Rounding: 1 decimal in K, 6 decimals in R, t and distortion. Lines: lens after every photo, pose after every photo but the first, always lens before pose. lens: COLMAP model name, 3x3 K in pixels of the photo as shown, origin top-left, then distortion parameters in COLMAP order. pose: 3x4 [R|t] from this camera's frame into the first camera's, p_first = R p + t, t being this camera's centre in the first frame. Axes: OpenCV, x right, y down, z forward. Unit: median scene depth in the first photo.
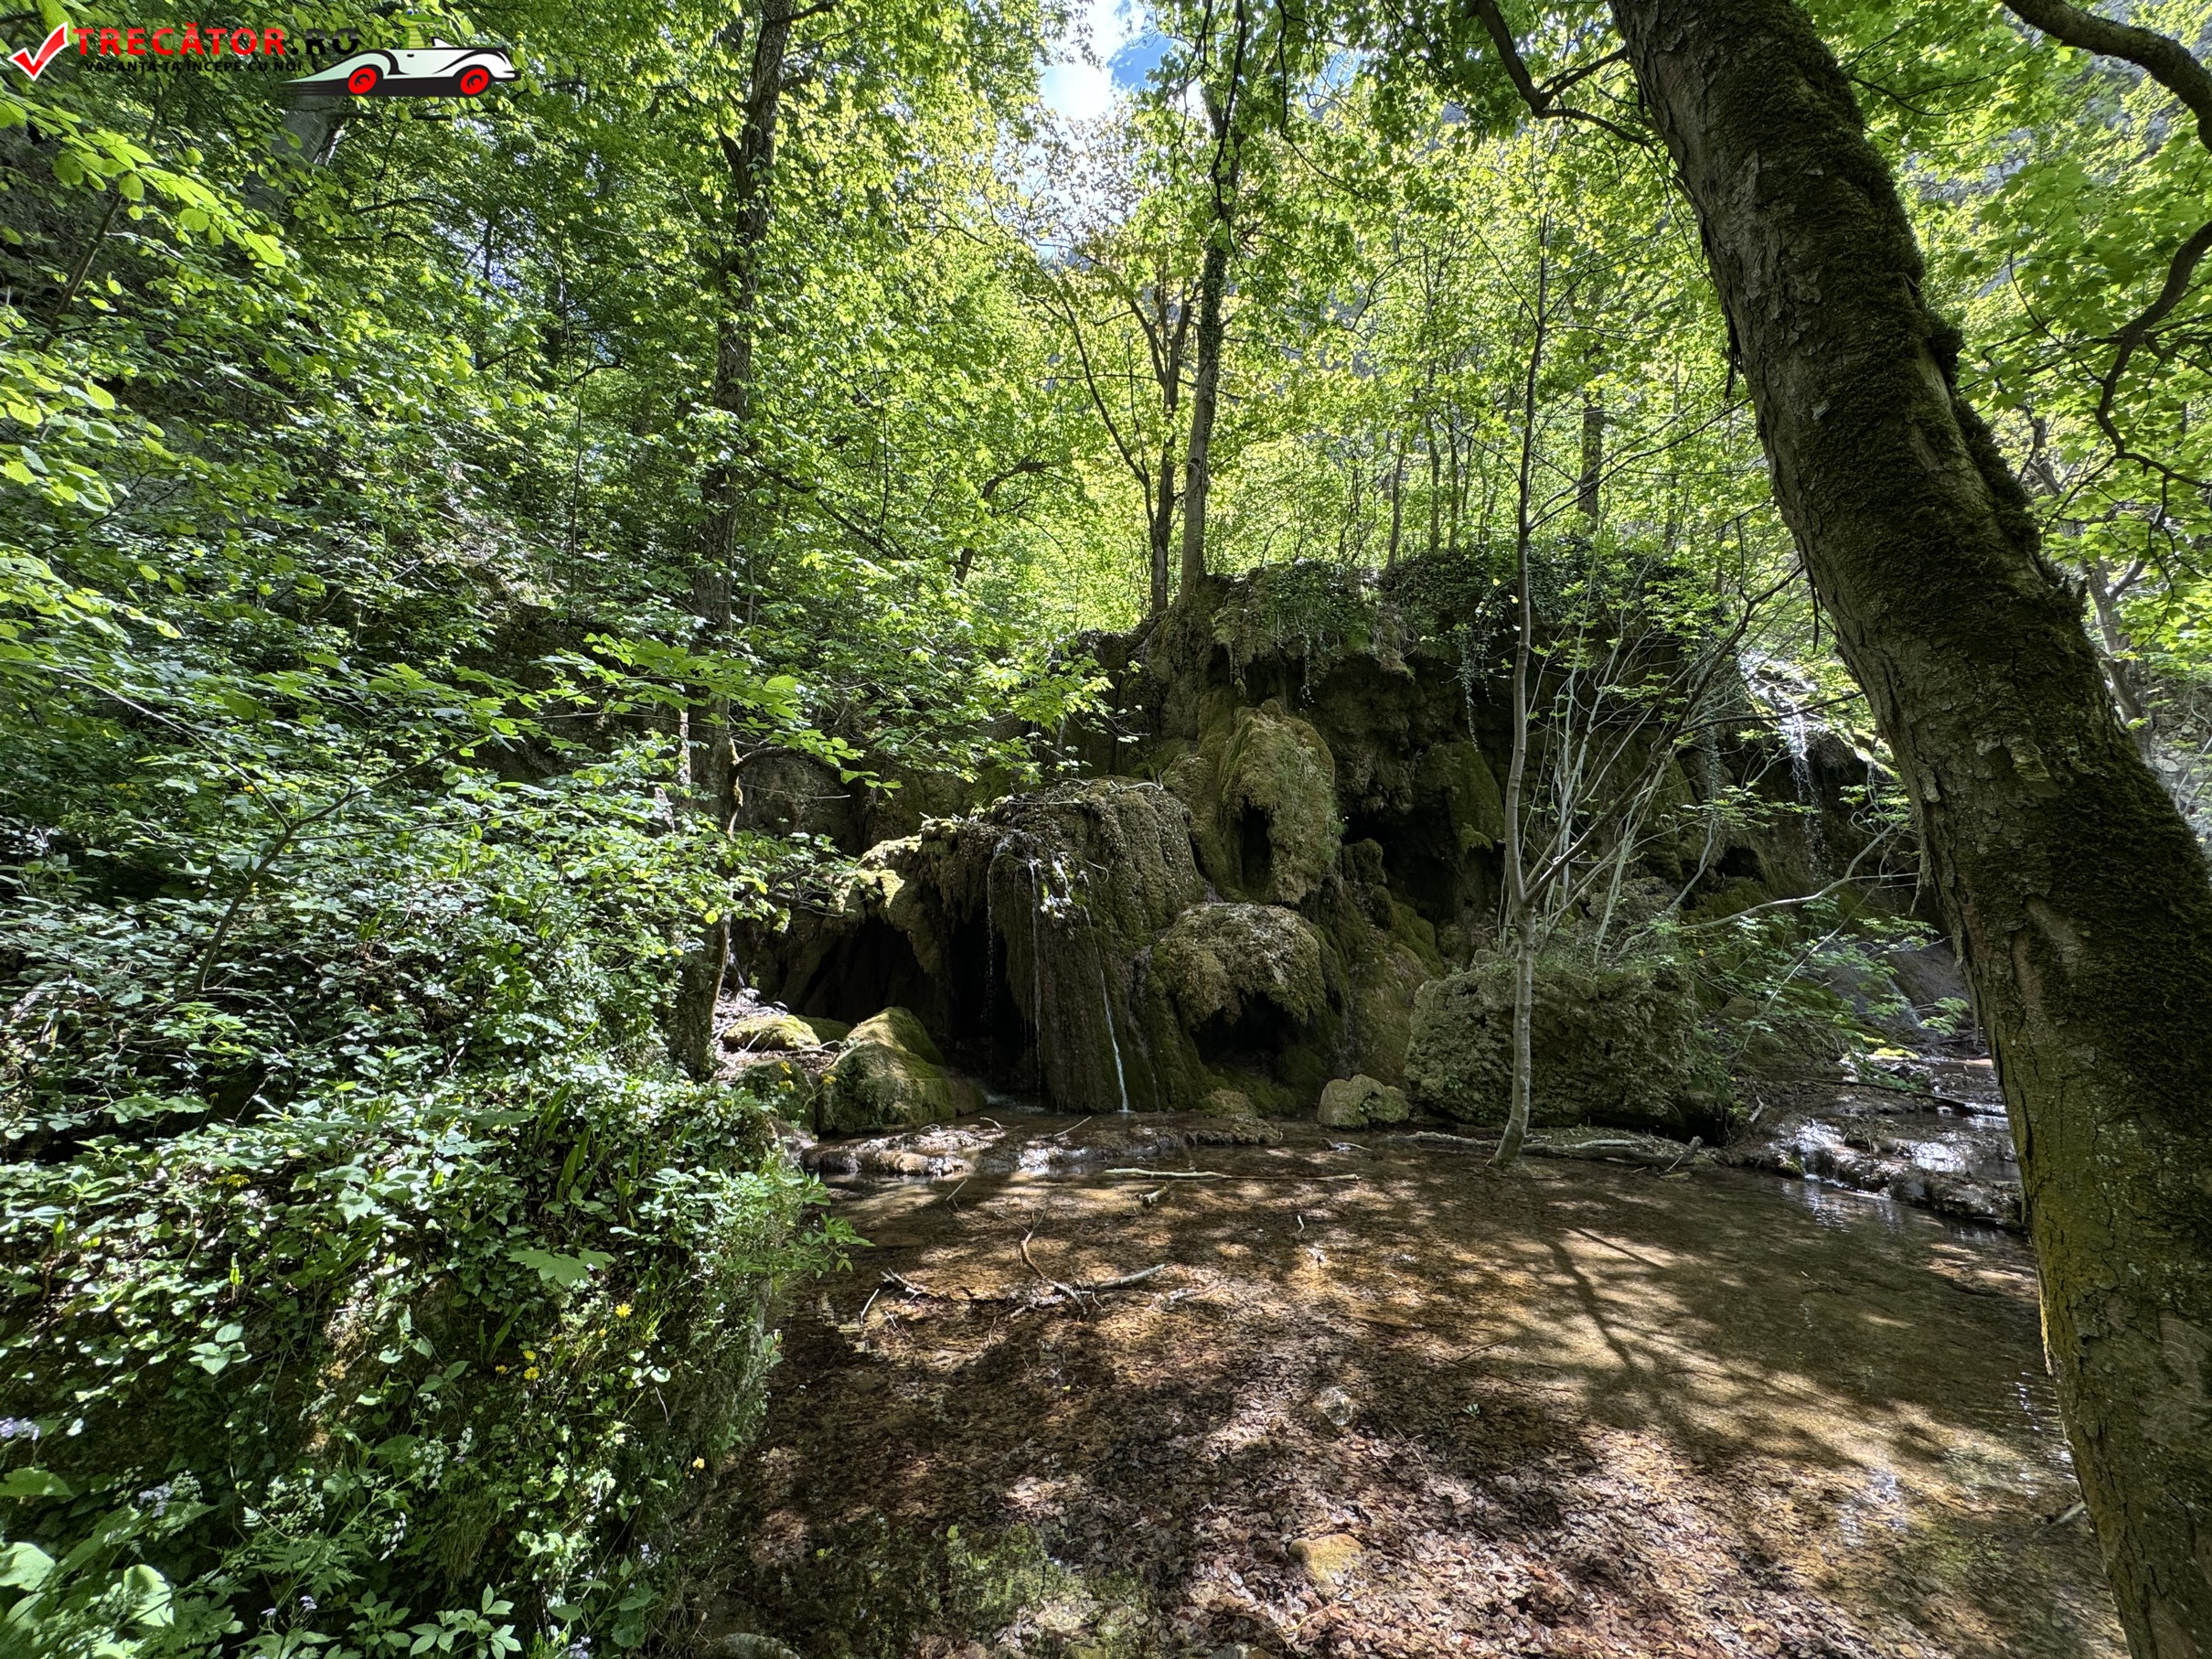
lens RADIAL K [[876.5, 0, 1106.5], [0, 876.5, 823.6], [0, 0, 1]] dist [-0.000726, -0.000139]
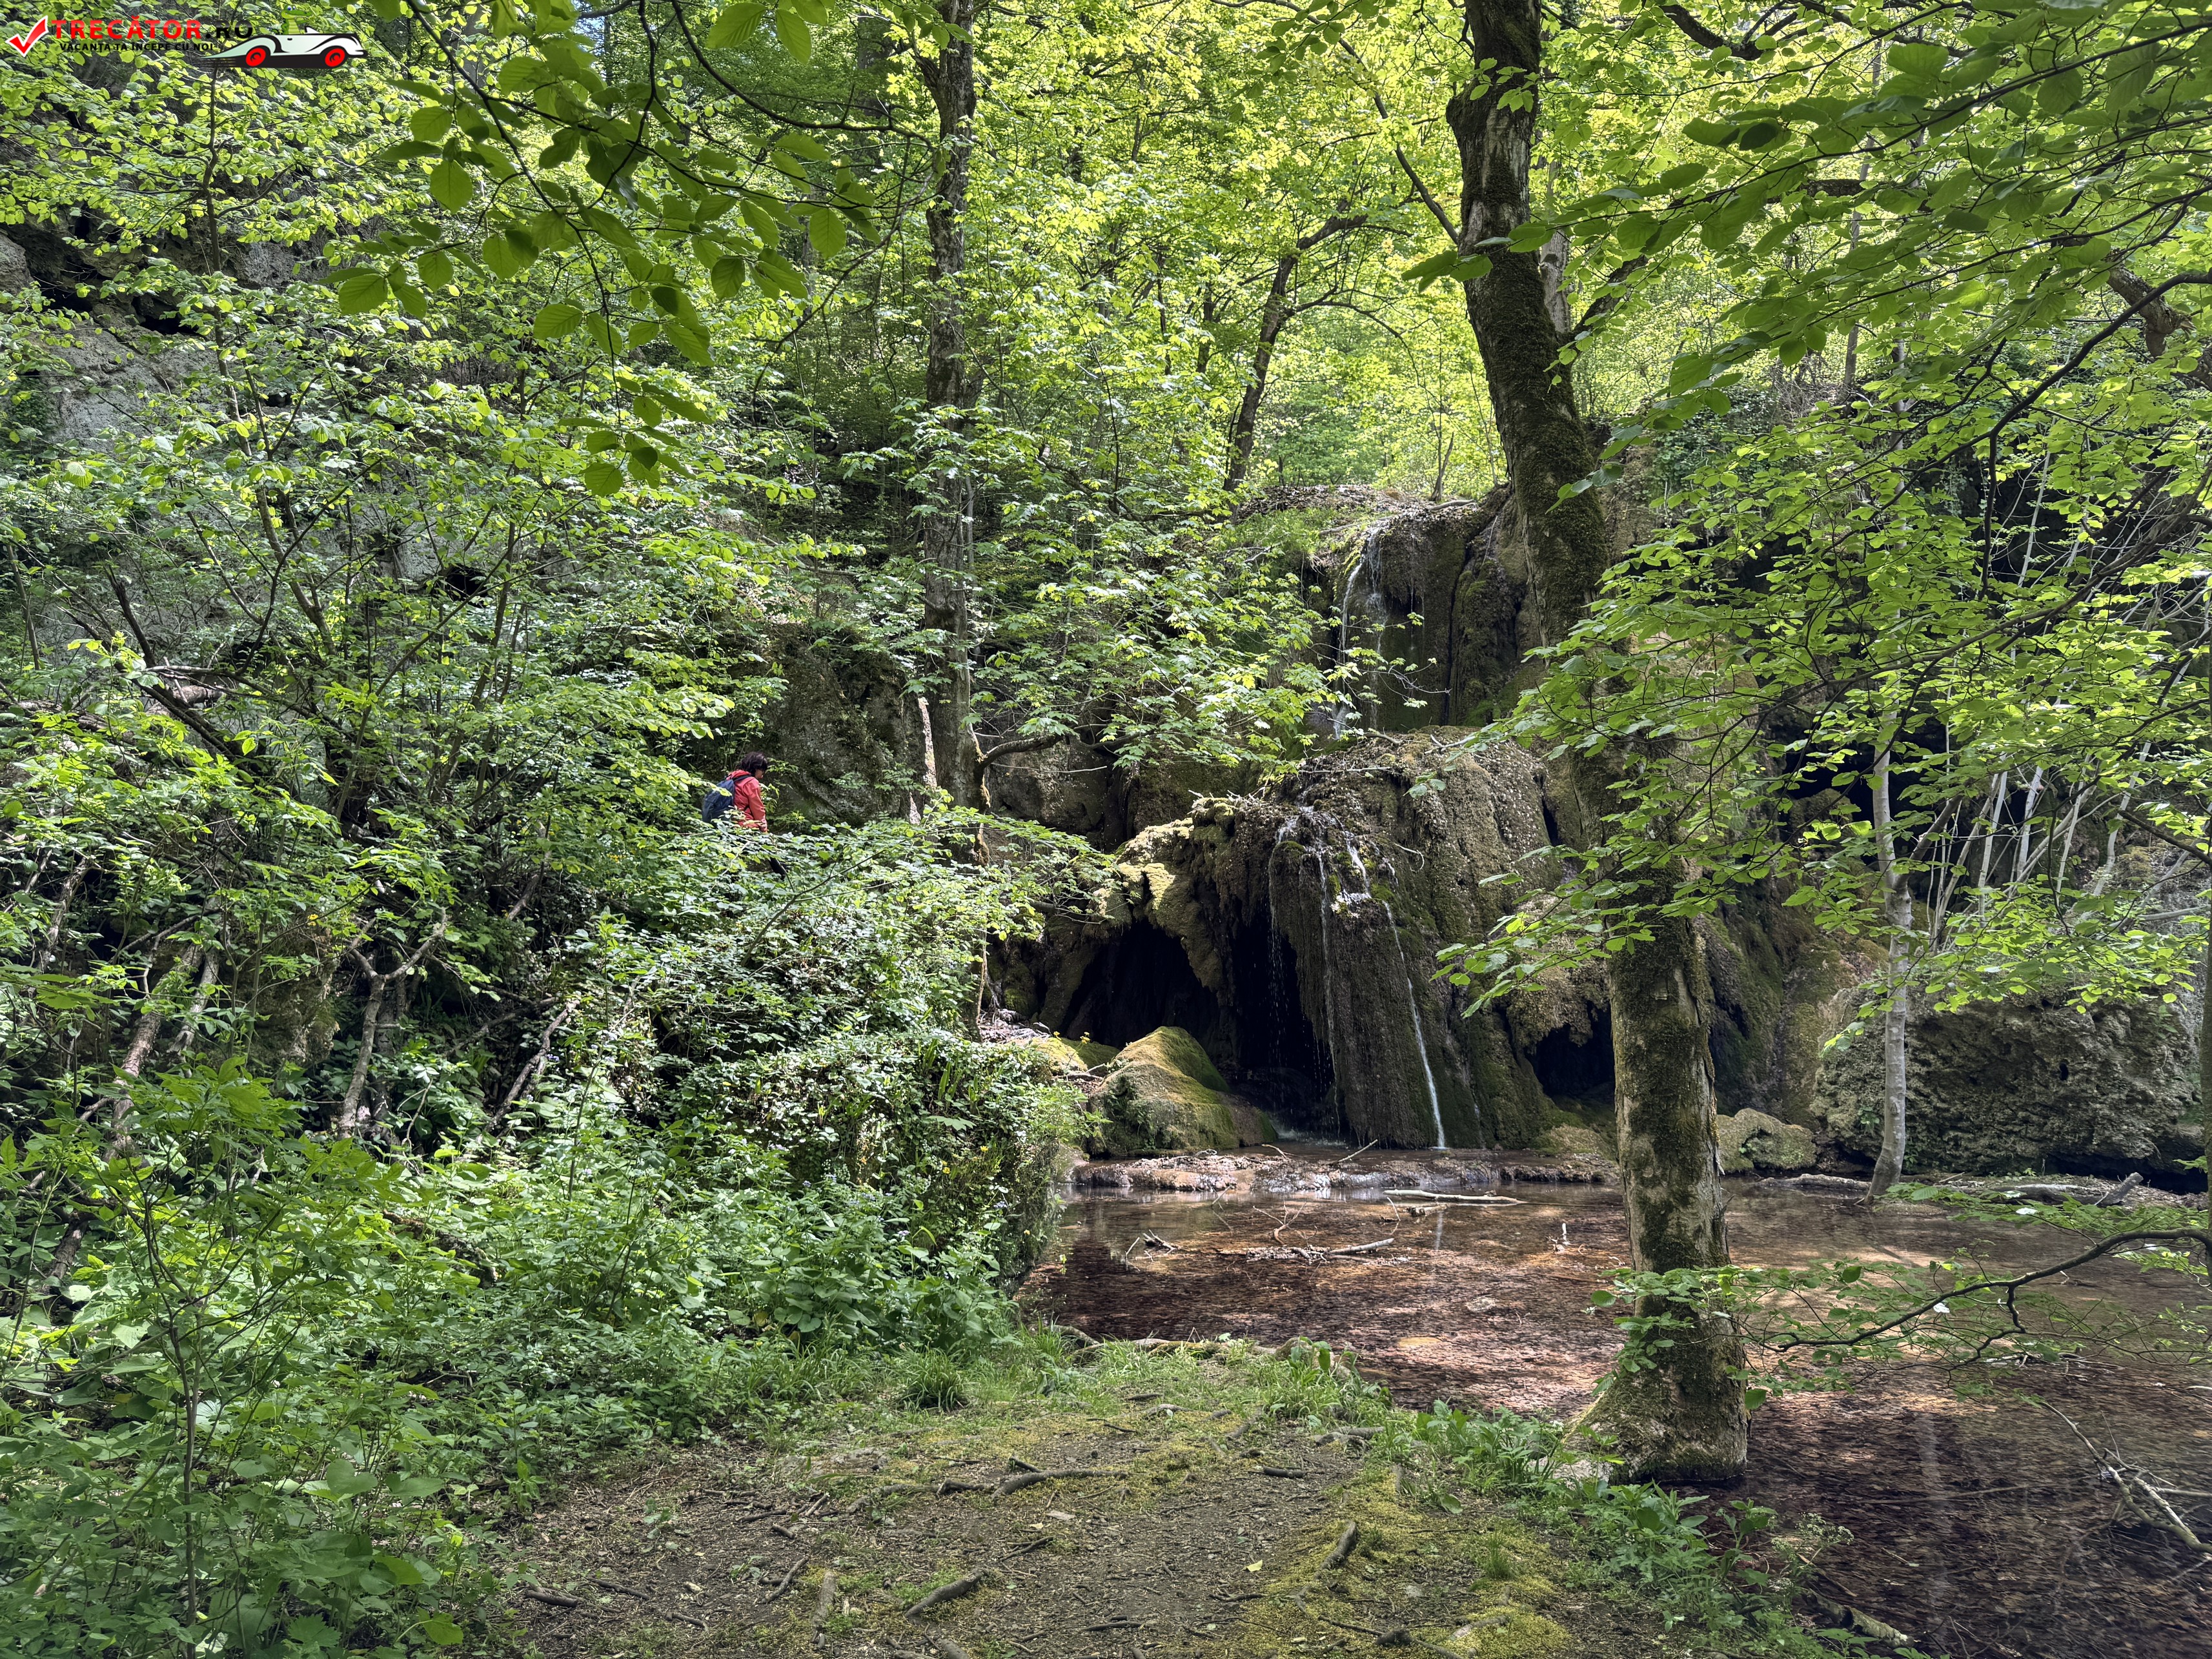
lens RADIAL K [[1535.3, 0, 1106.7], [0, 1535.3, 841.1], [0, 0, 1]] dist [0.099859, -0.146047]
pose [[0.954897, -0.041441, -0.294032, 0.160740], [0.060290, 0.996646, 0.055329, -0.061228], [0.290754, -0.070560, 0.954193, -0.467220]]
